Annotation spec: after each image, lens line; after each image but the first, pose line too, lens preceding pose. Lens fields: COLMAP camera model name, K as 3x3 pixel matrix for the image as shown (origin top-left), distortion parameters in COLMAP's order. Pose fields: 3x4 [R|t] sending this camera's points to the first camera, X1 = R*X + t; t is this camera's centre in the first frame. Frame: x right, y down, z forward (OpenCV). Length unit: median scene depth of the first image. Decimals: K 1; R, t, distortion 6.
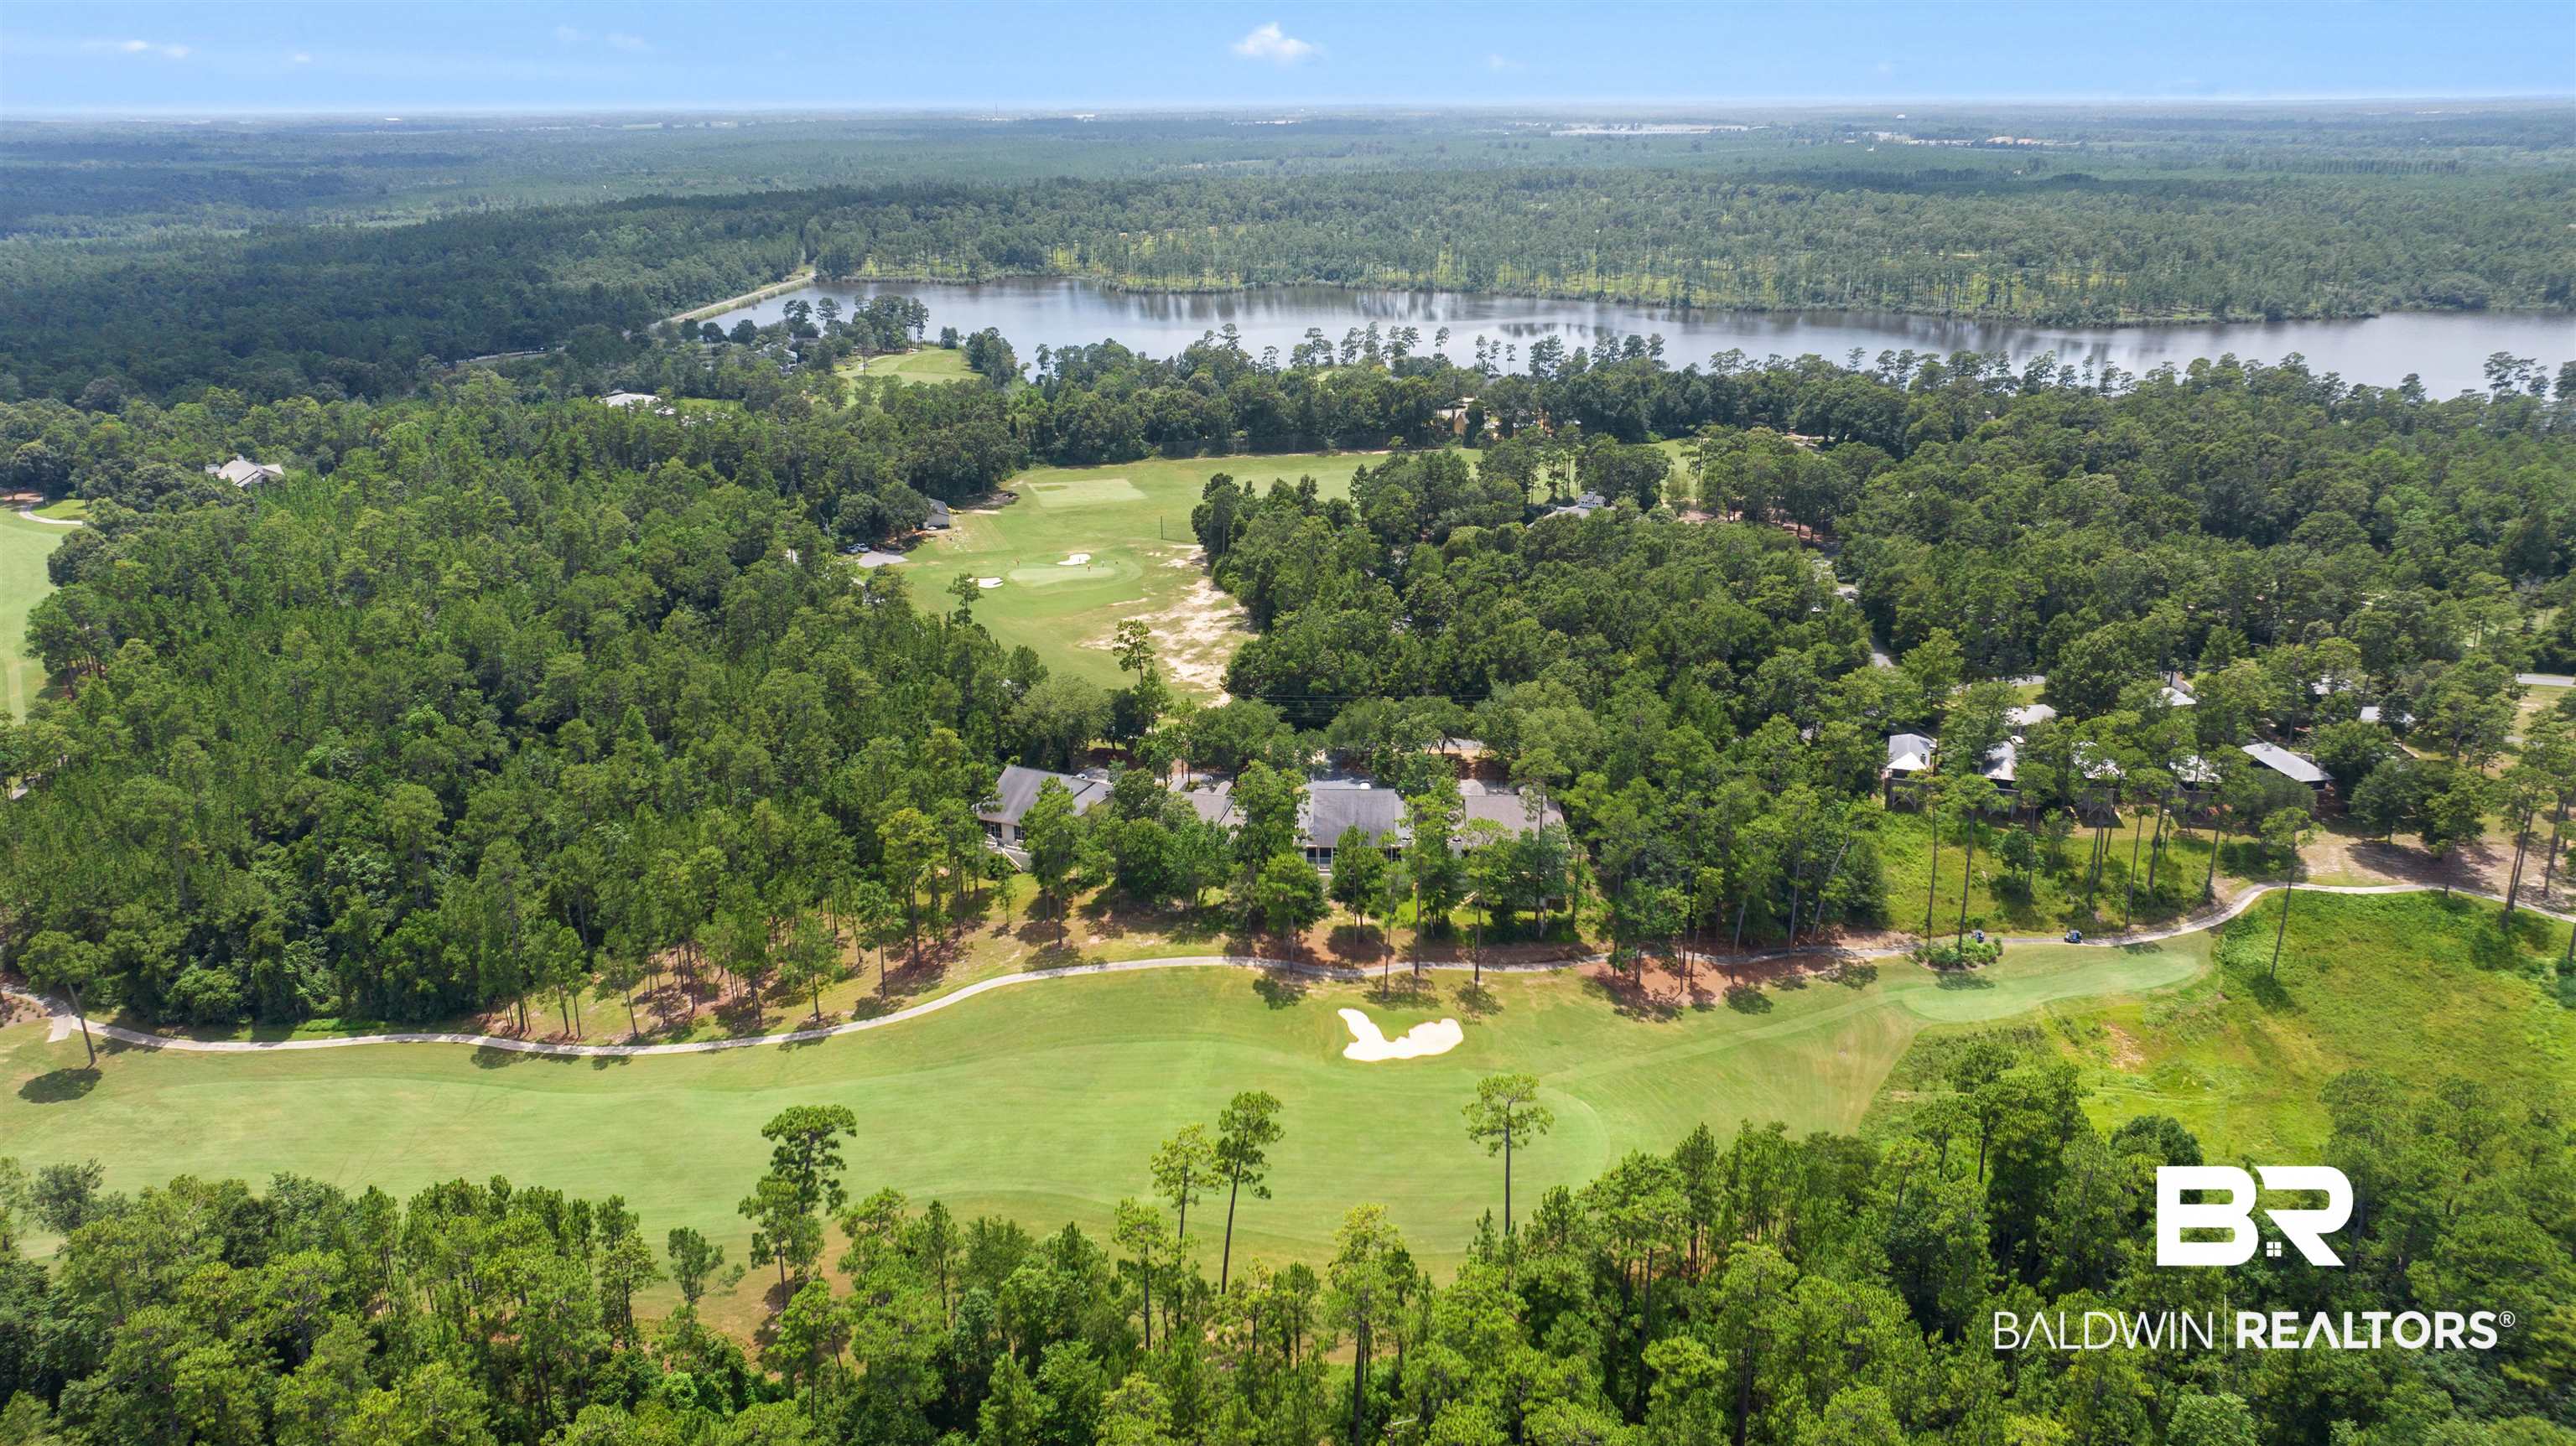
lens RADIAL K [[1949.0, 0, 1289.6], [0, 1949.0, 722.6], [0, 0, 1]] dist [-0.005180, 0.008745]
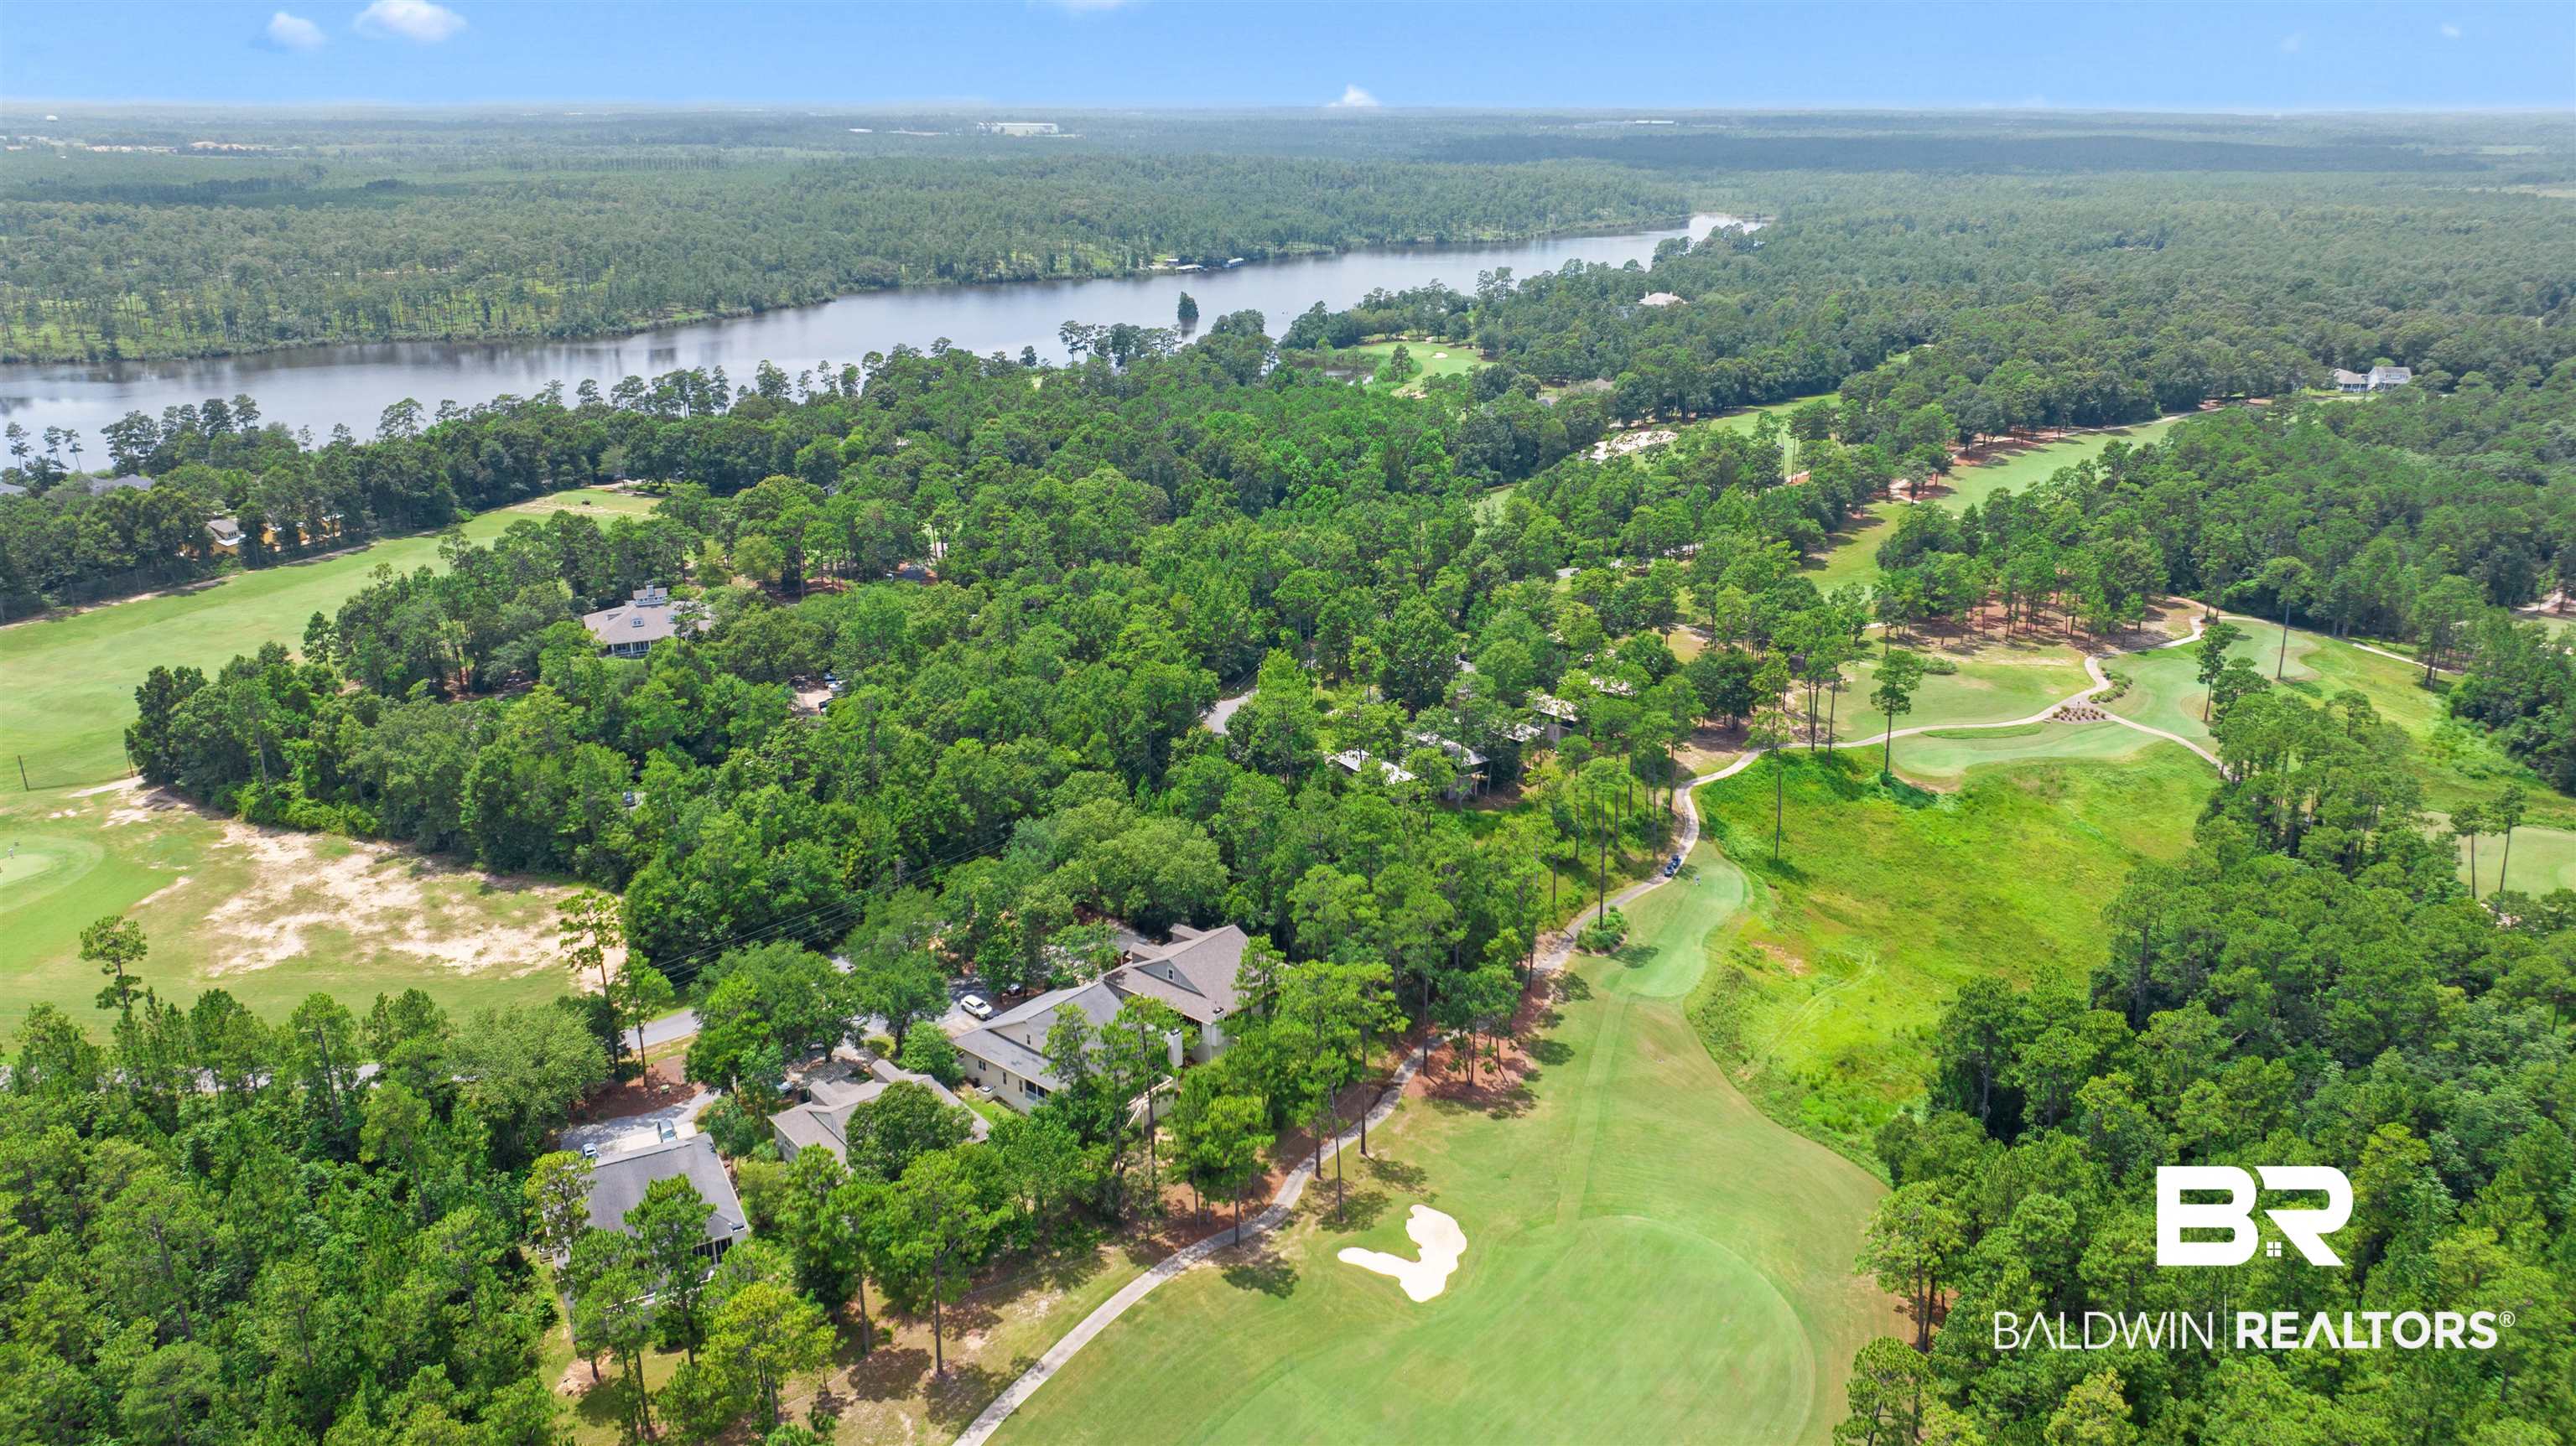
lens RADIAL K [[1949.0, 0, 1288.4], [0, 1949.0, 724.0], [0, 0, 1]] dist [-0.005180, 0.008745]
pose [[0.579776, -0.248231, 0.776042, -0.171538], [0.248312, 0.960983, 0.121875, -0.050318], [-0.776016, 0.122040, 0.618793, 0.161275]]
